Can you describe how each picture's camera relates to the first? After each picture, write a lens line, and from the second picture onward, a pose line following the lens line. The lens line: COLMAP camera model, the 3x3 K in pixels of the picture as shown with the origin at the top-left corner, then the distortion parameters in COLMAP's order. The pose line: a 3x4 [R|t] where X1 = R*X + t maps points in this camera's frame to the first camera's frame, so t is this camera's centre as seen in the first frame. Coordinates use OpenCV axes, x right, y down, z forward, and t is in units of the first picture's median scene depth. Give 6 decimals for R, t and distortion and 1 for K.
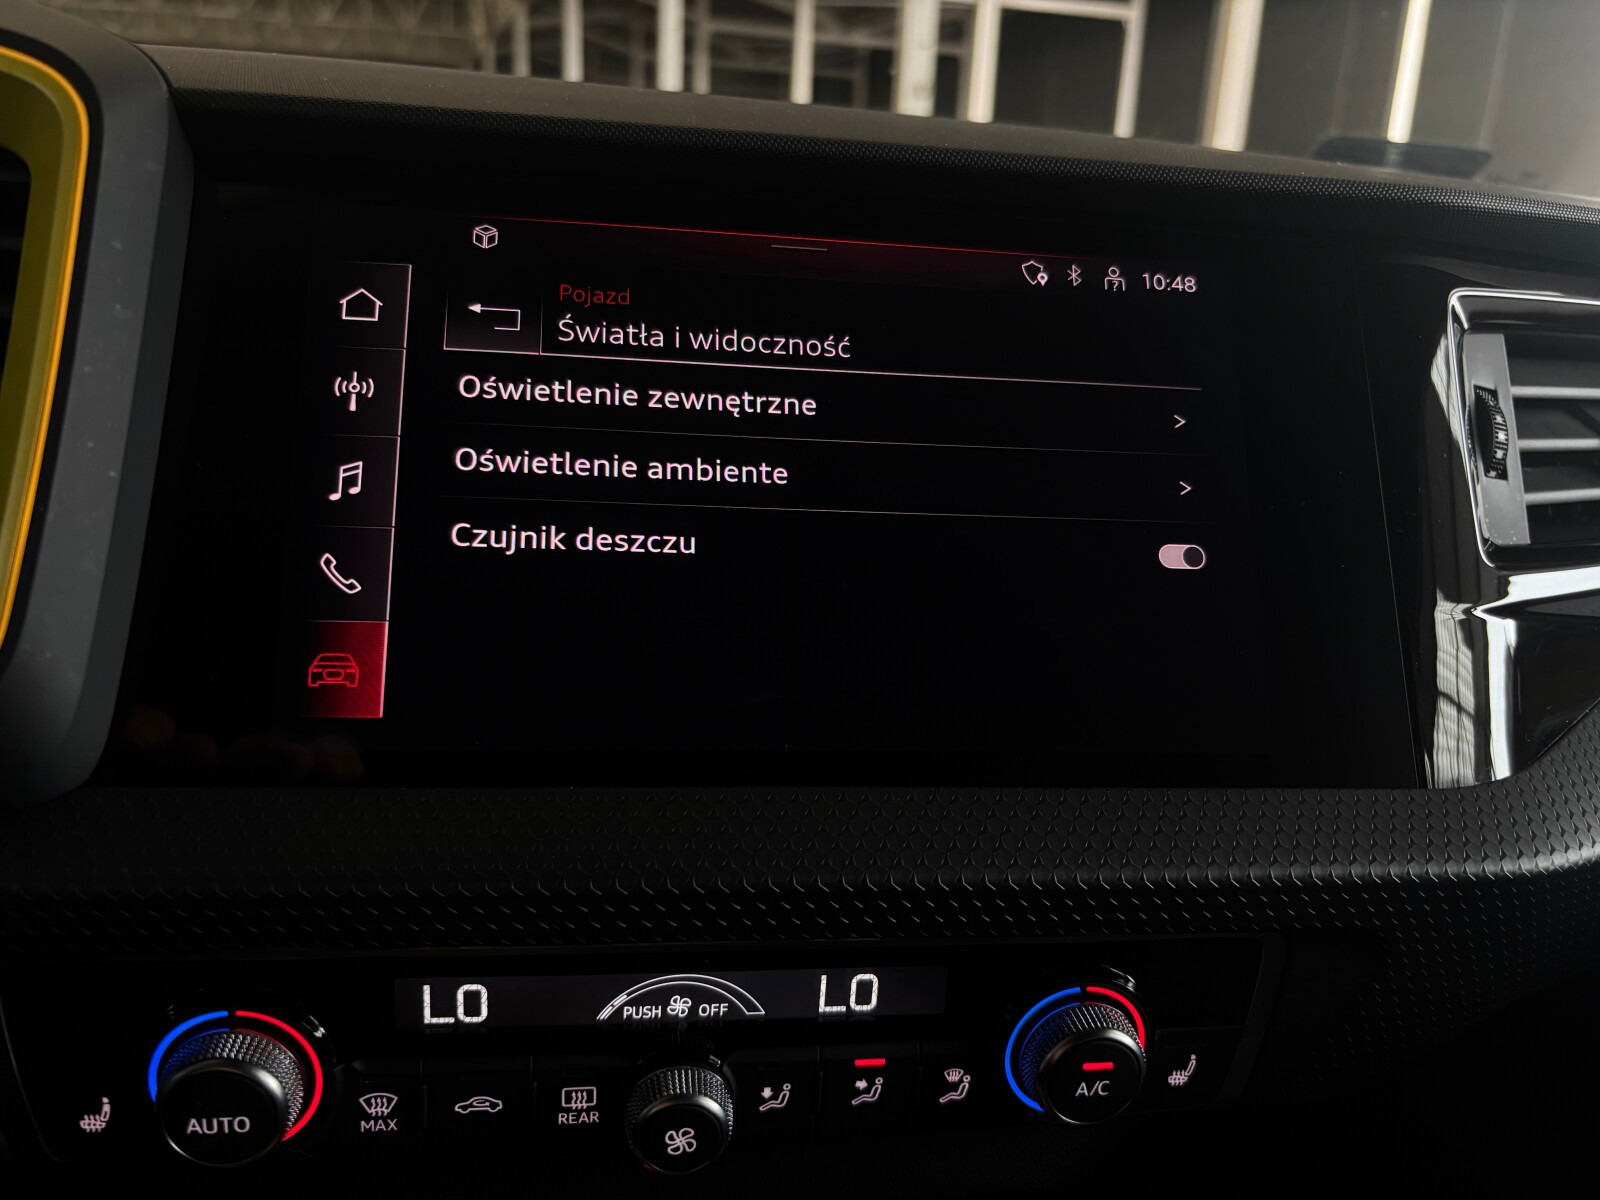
lens RADIAL K [[1224.0, 0, 802.4], [0, 1224.0, 602.7], [0, 0, 1]] dist [-0.004879, -0.000540]
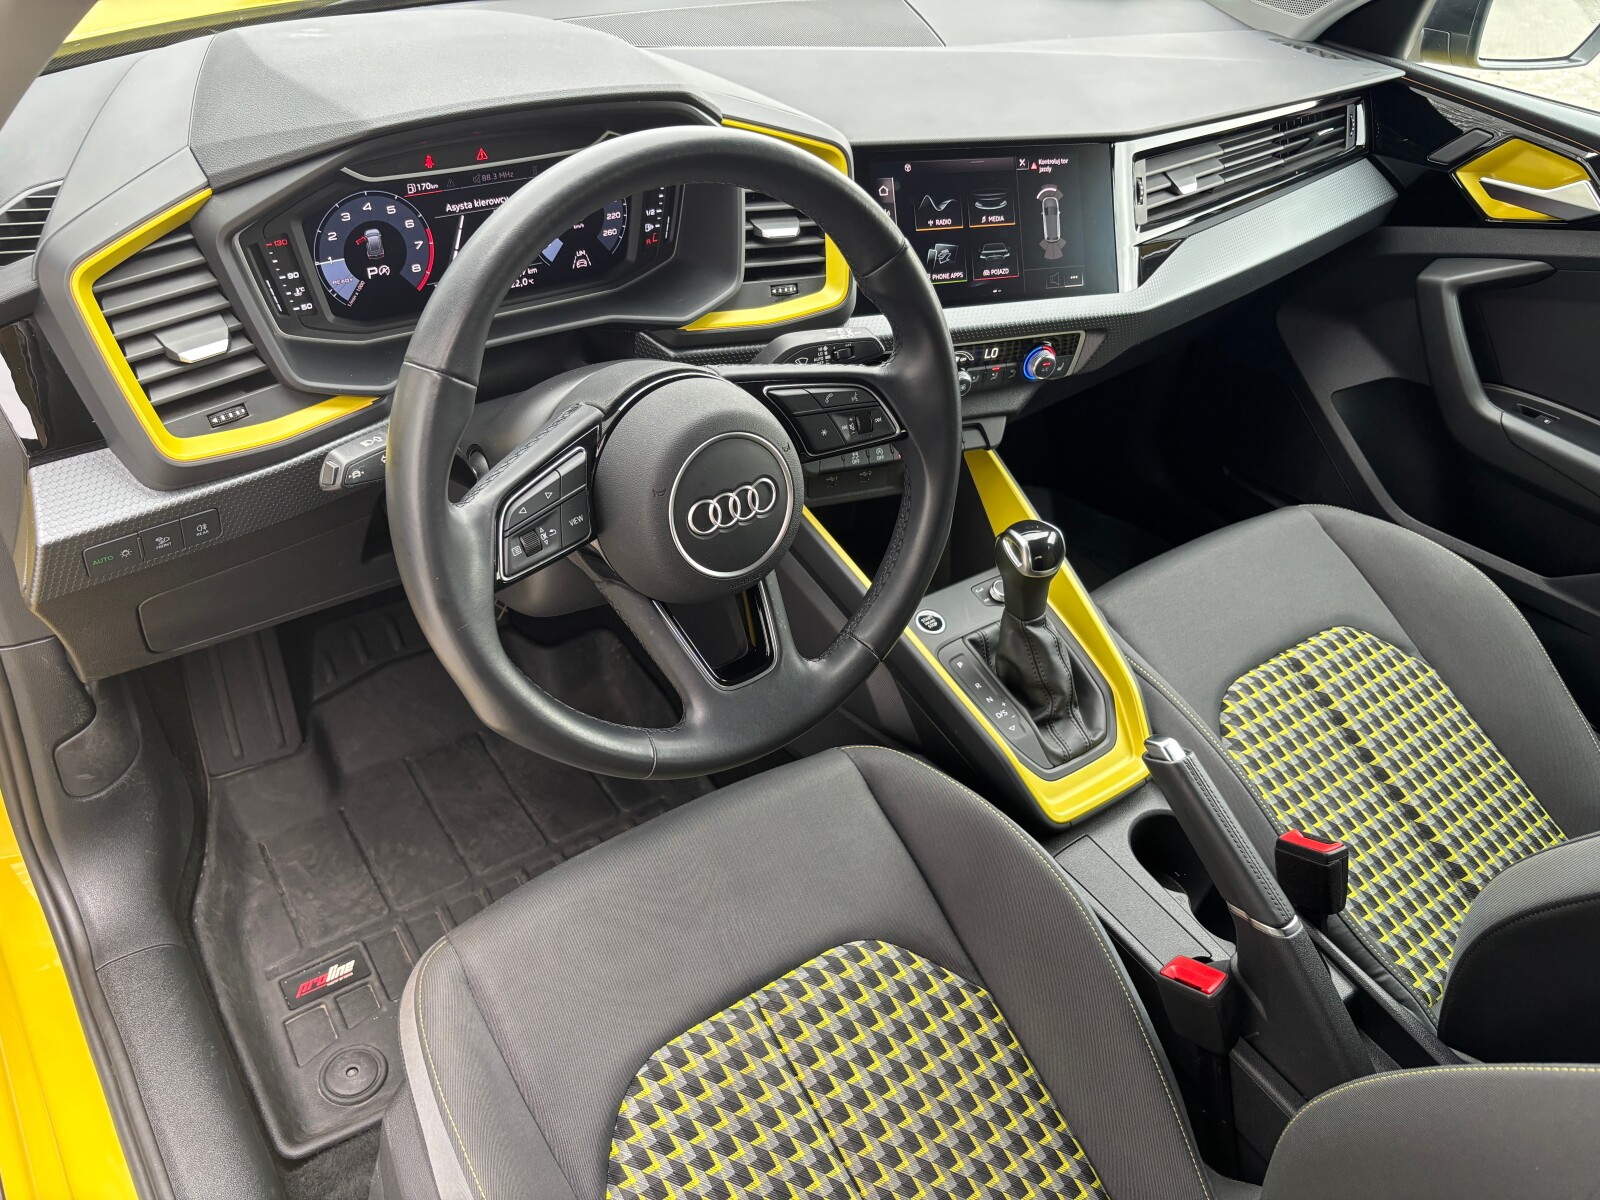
lens RADIAL K [[1227.9, 0, 790.9], [0, 1227.9, 607.5], [0, 0, 1]] dist [0.007772, -0.001441]
pose [[0.968197, -0.131905, 0.212591, -1.703574], [0.038393, 0.917995, 0.394730, -0.596010], [-0.247224, -0.374014, 0.893864, -3.056301]]
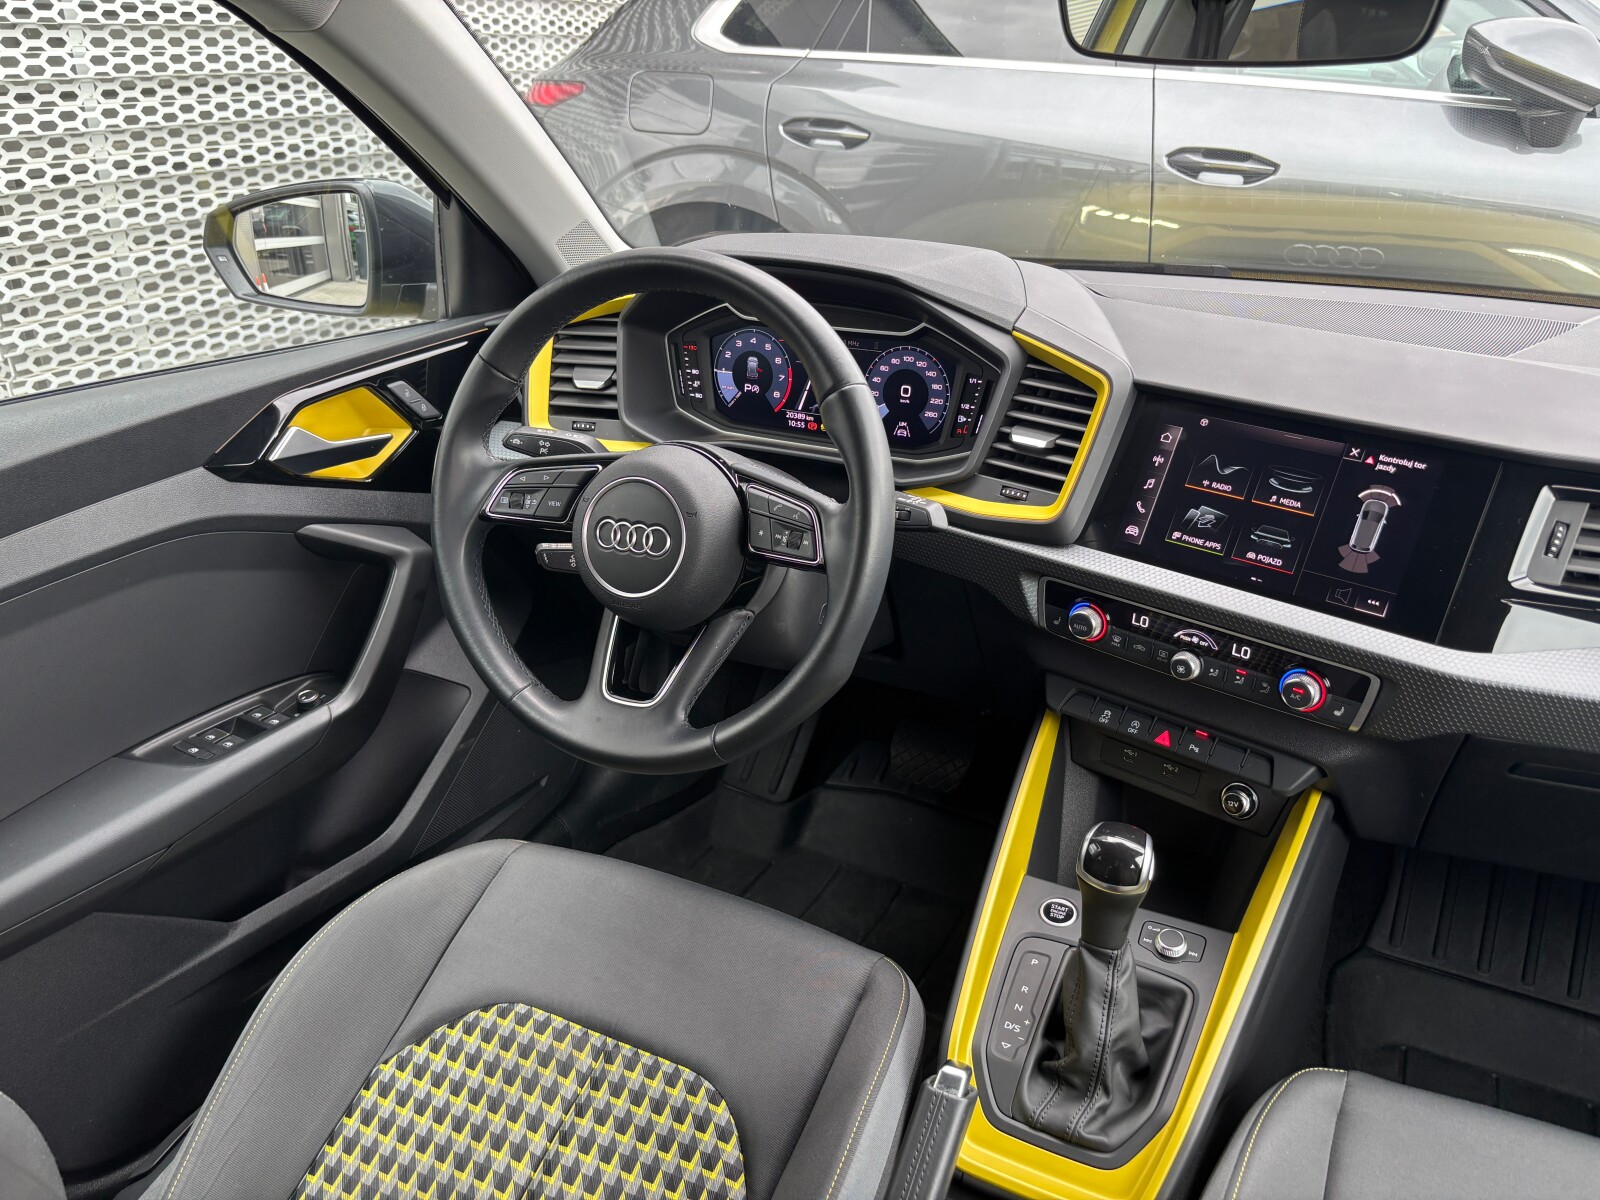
lens RADIAL K [[1218.3, 0, 791.7], [0, 1218.3, 605.8], [0, 0, 1]] dist [0.129354, -0.330242]
pose [[0.664375, 0.260444, -0.700554, 1.669819], [-0.186978, 0.965434, 0.181596, -0.217426], [0.723634, 0.010340, 0.690107, -2.454329]]
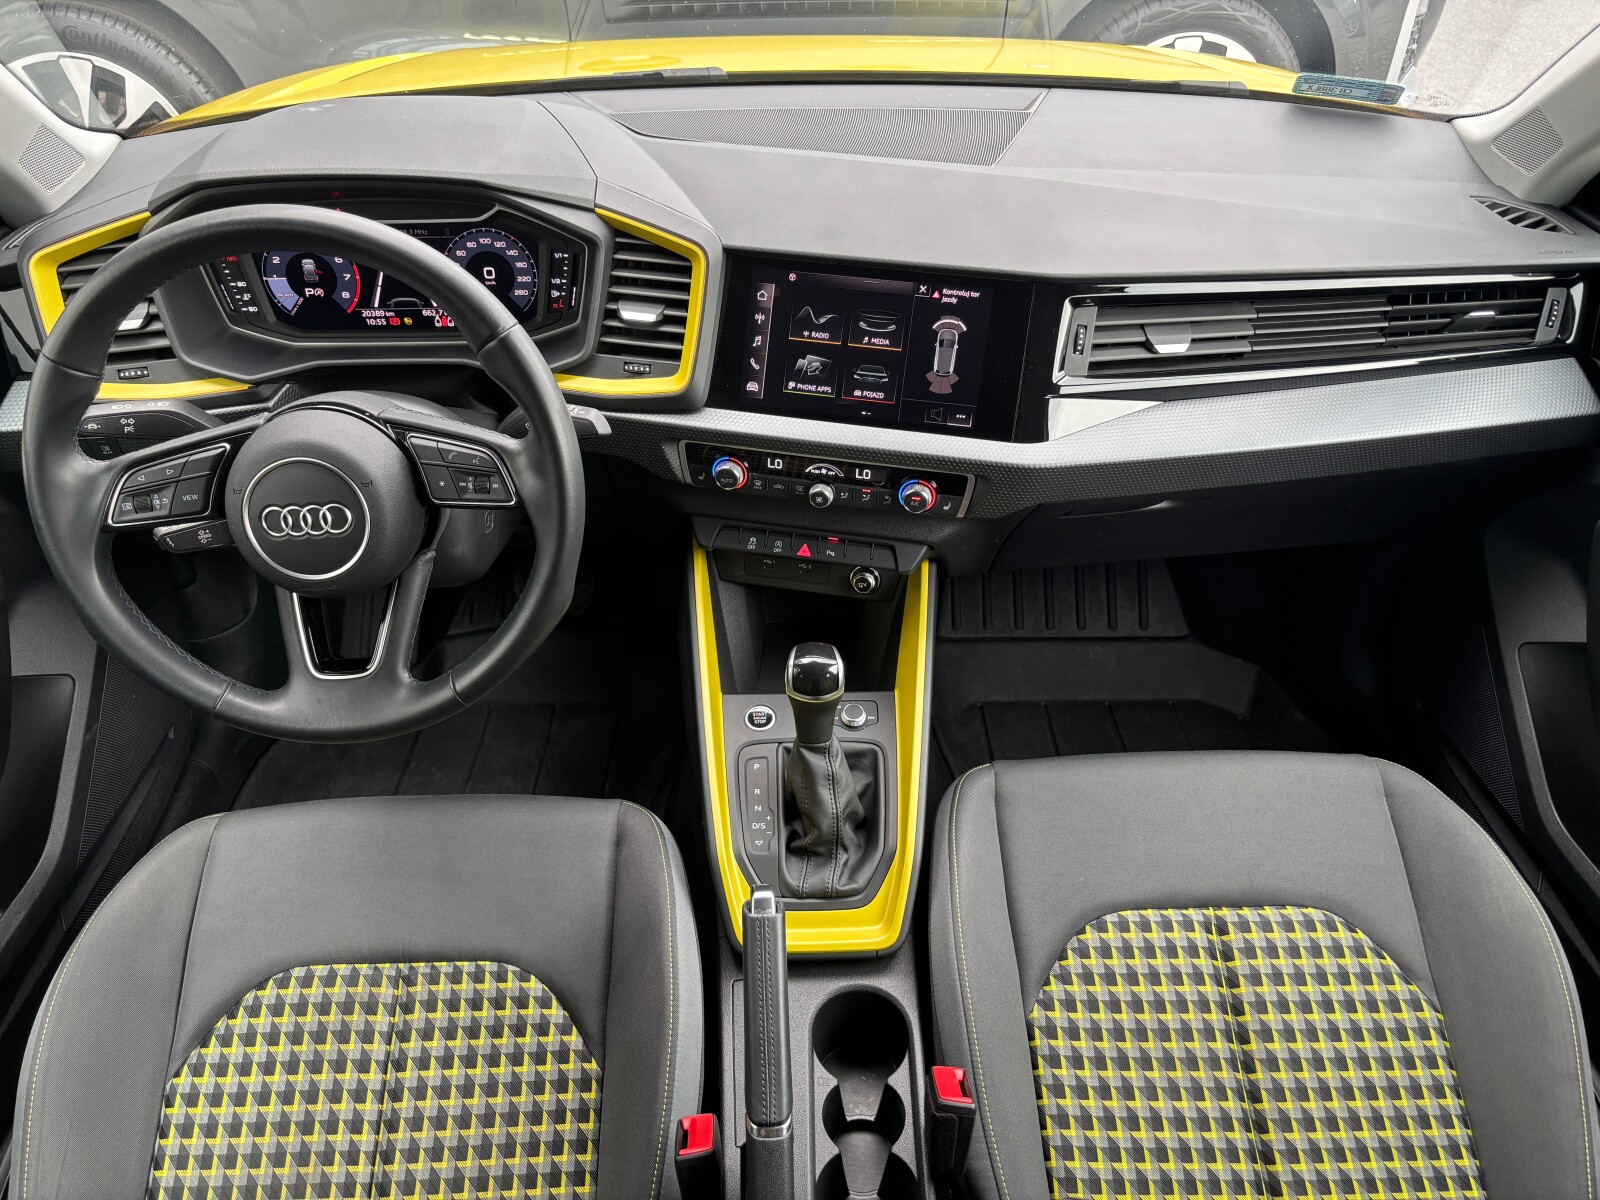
lens RADIAL K [[1208.8, 0, 791.6], [0, 1208.8, 612.1], [0, 0, 1]] dist [0.083890, -0.156603]
pose [[0.937910, 0.166816, -0.304132, 1.172657], [-0.050315, 0.932924, 0.356541, -0.721407], [0.343209, -0.319101, 0.883392, -2.970471]]
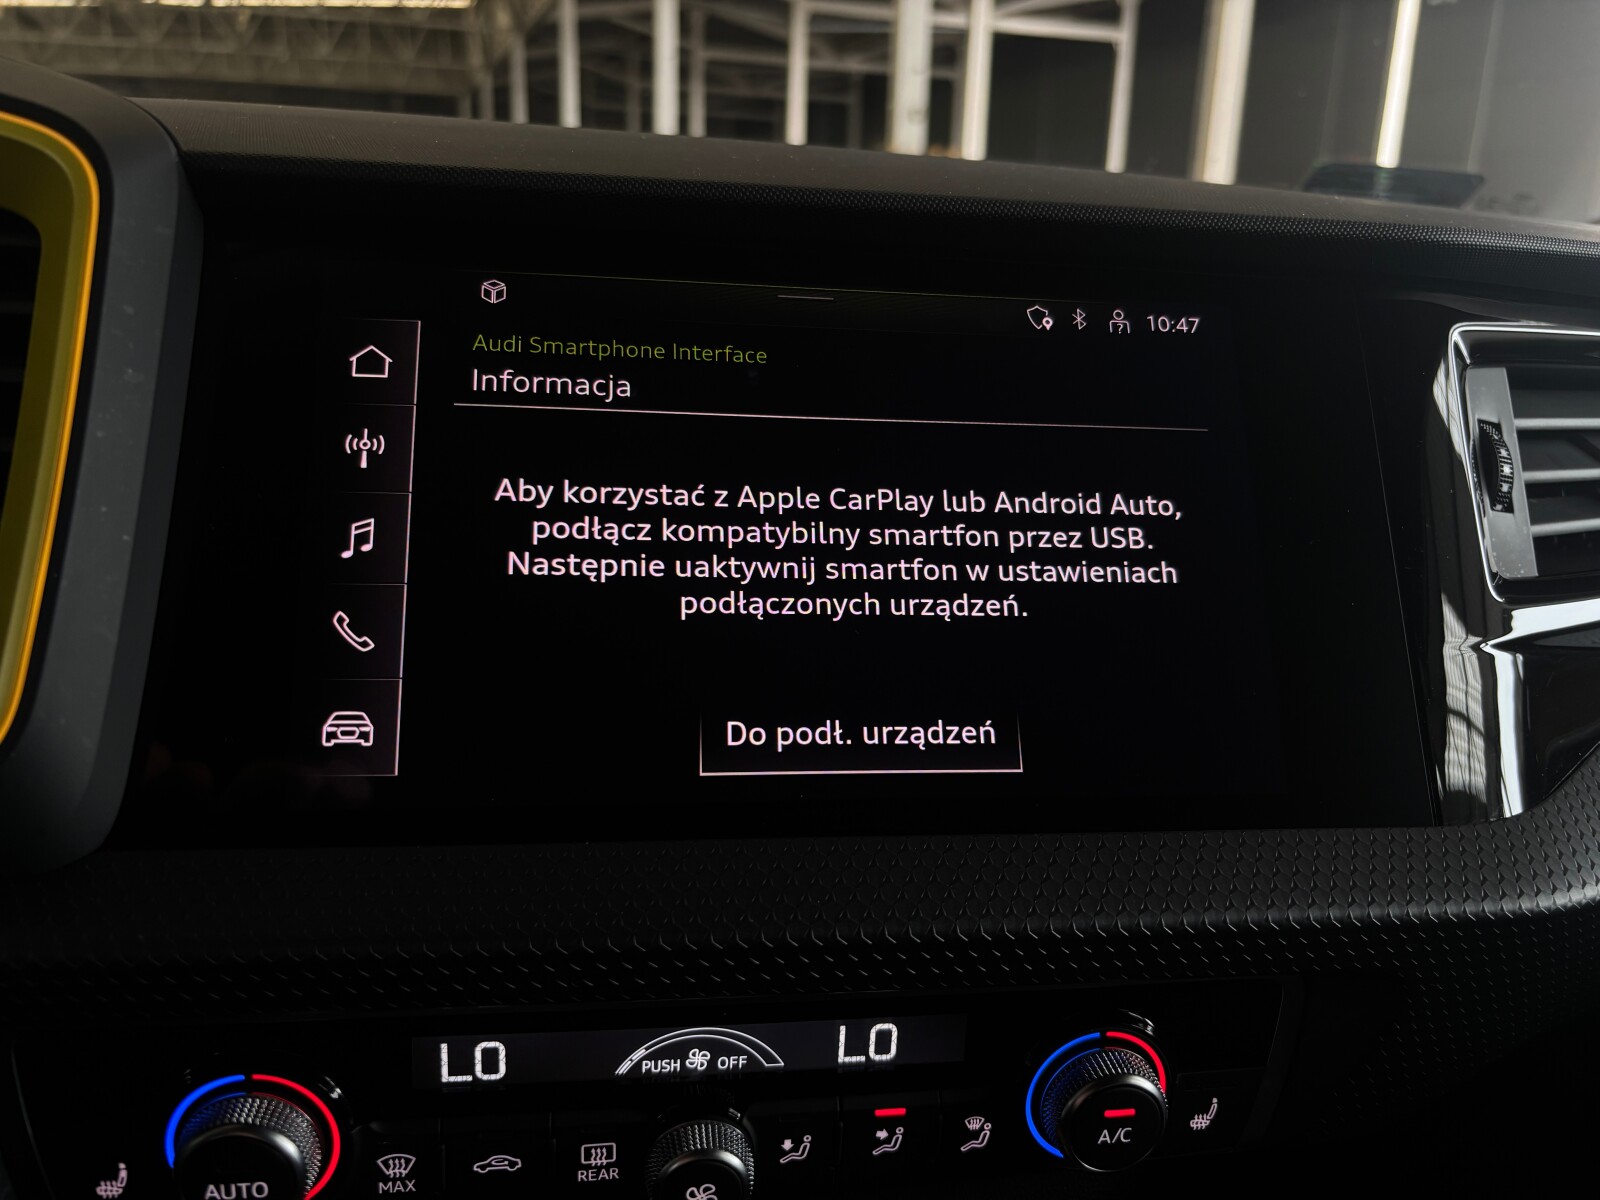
lens RADIAL K [[1221.3, 0, 808.1], [0, 1221.3, 602.1], [0, 0, 1]] dist [0.002134, -0.012126]
pose [[0.999870, -0.015955, 0.002336, -0.007477], [0.015994, 0.999714, -0.017783, -0.022921], [-0.002052, 0.017818, 0.999839, 0.000039]]
